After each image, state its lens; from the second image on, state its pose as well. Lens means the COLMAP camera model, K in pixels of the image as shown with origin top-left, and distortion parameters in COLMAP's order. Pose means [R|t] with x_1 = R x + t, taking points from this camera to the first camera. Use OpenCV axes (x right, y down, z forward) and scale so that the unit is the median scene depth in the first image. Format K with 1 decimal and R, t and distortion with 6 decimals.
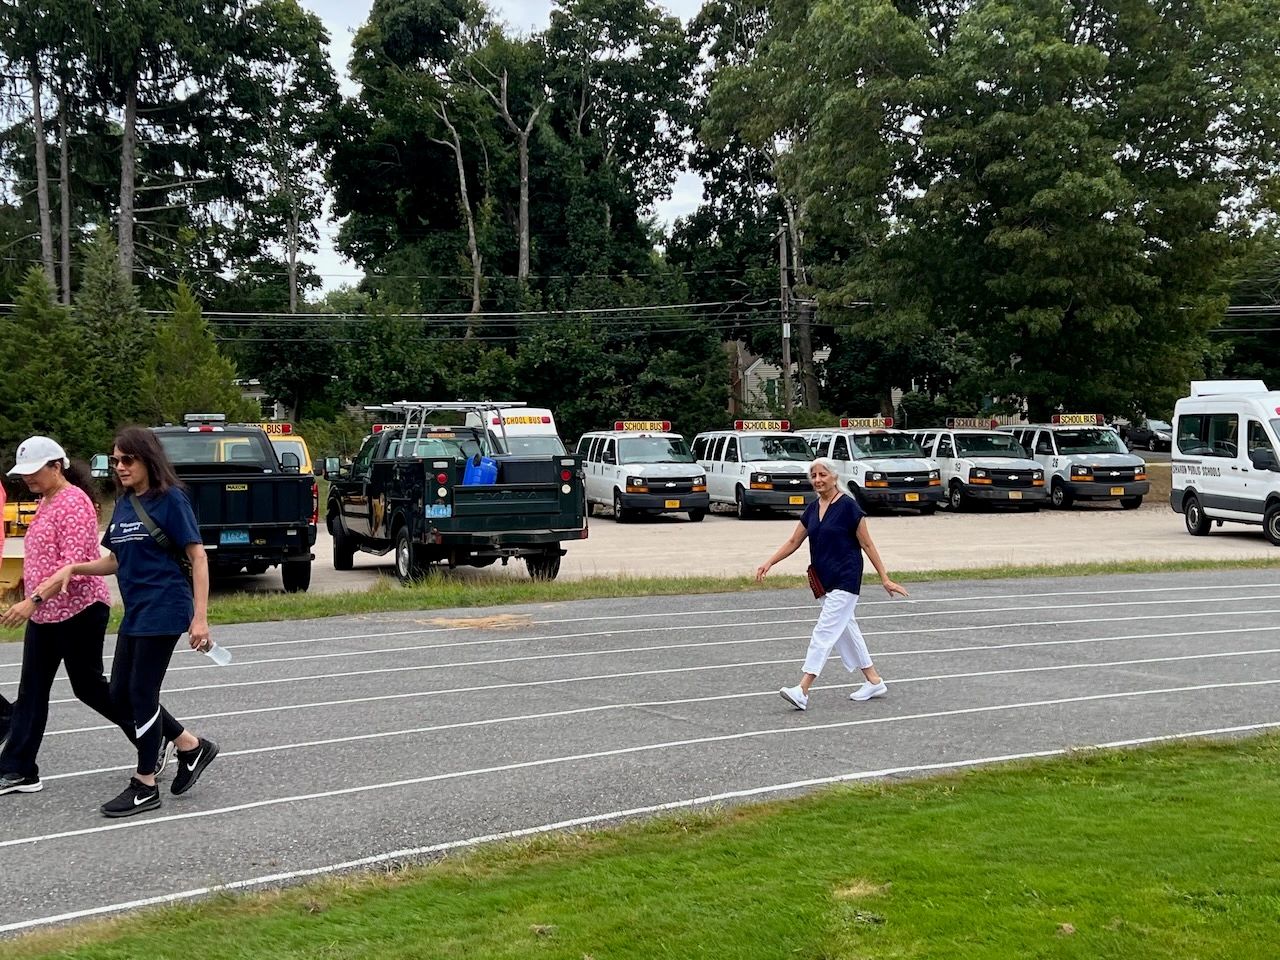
lens RADIAL K [[1619.7, 0, 643.7], [0, 1619.7, 464.7], [0, 0, 1]] dist [0.197403, -0.607425]
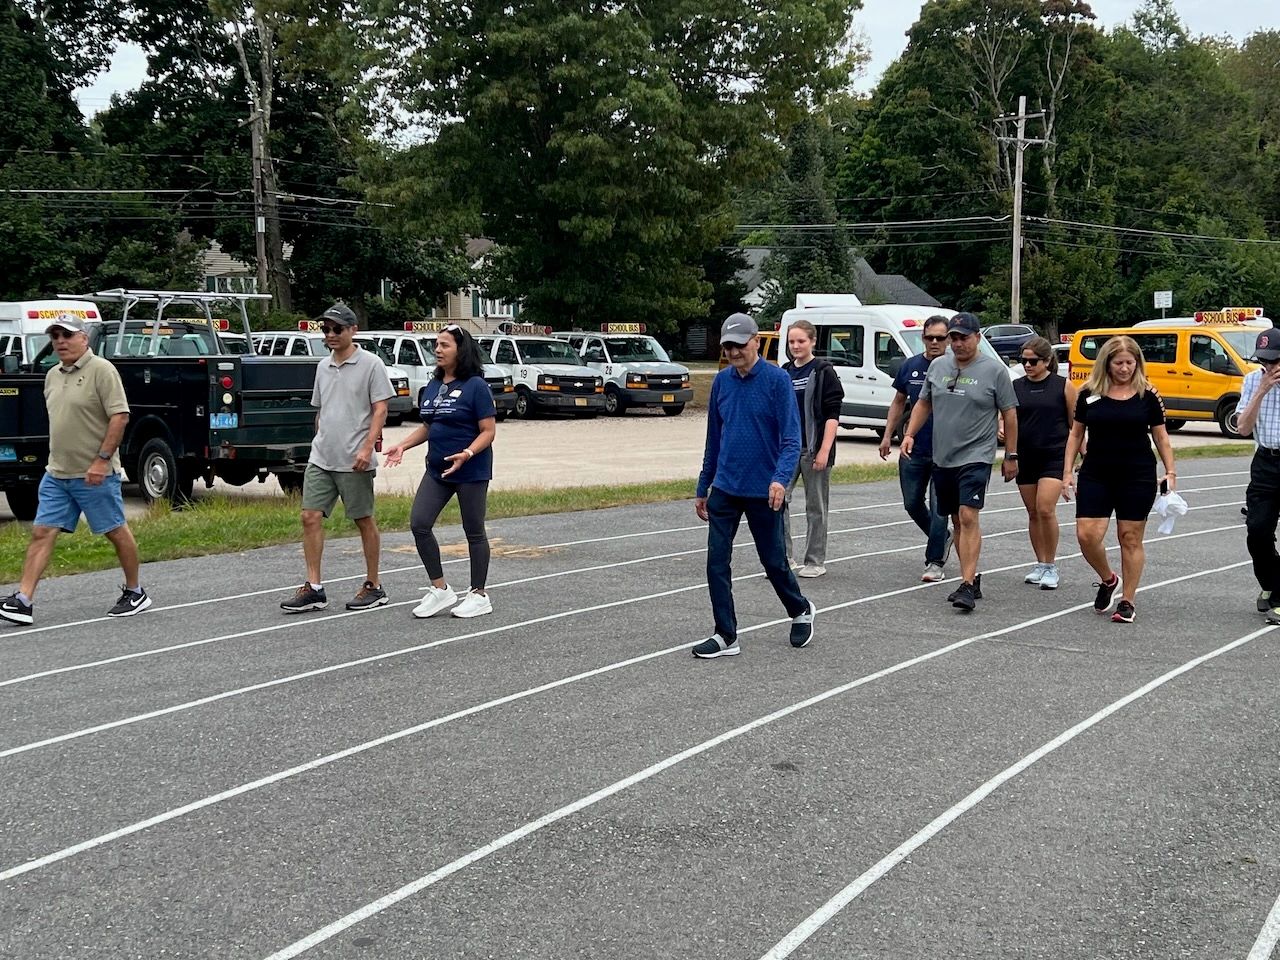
lens RADIAL K [[1619.7, 0, 643.7], [0, 1619.7, 464.7], [0, 0, 1]] dist [0.197403, -0.607425]
pose [[0.917108, -0.014471, 0.398375, -0.133841], [-0.008637, 0.998385, 0.056151, 0.000713], [-0.398544, -0.054937, 0.915502, 0.061465]]
